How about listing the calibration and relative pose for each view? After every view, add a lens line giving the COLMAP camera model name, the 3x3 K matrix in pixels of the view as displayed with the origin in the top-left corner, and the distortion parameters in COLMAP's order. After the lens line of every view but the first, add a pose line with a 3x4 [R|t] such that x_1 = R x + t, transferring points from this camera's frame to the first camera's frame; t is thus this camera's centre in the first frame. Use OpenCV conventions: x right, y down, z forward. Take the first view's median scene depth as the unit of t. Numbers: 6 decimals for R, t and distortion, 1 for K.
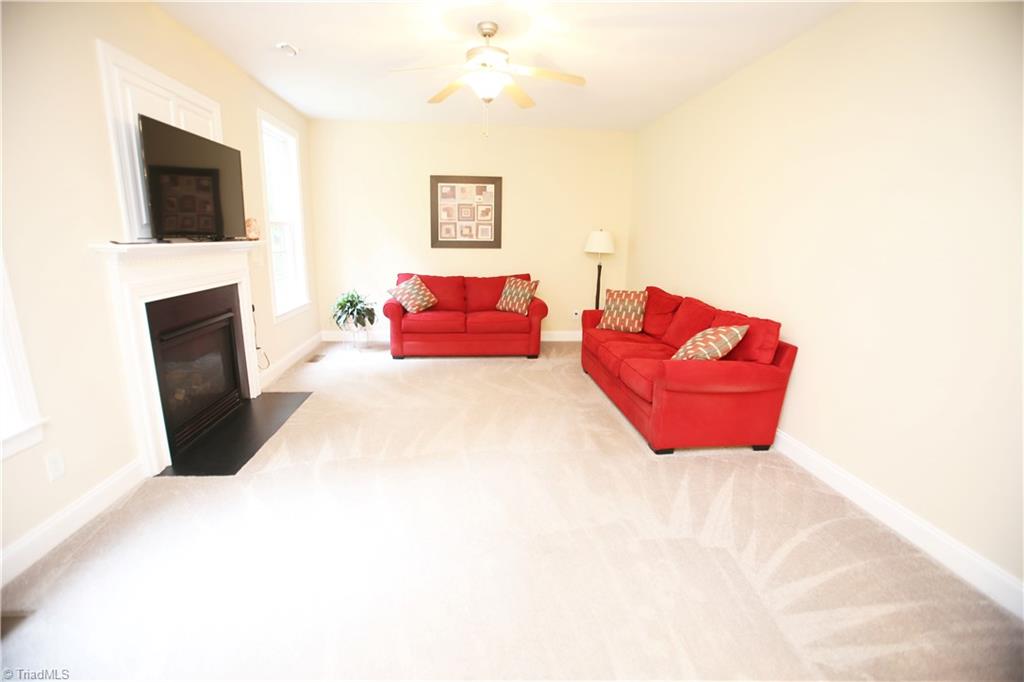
lens RADIAL K [[472.0, 0, 512.0], [0, 472.0, 341.0], [0, 0, 1]] dist [-0.086383, 0.044579]
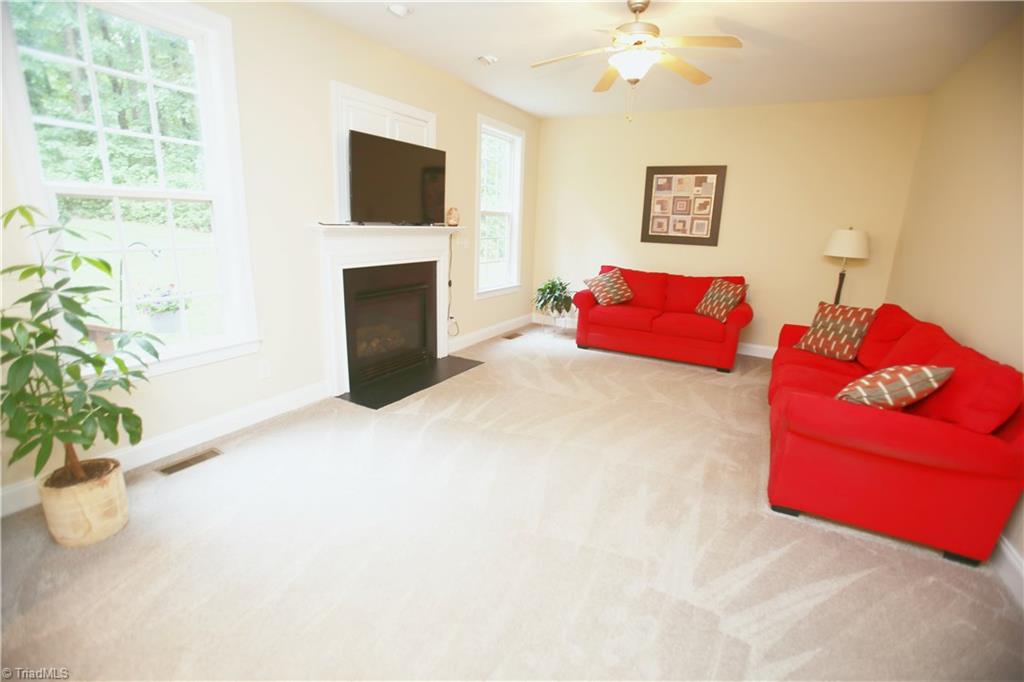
lens RADIAL K [[472.0, 0, 512.0], [0, 472.0, 341.0], [0, 0, 1]] dist [-0.086383, 0.044579]
pose [[0.821223, 0.149391, -0.550704, 0.192033], [-0.145259, 0.988057, 0.051418, -0.007755], [0.551808, 0.037769, 0.833115, 0.062451]]
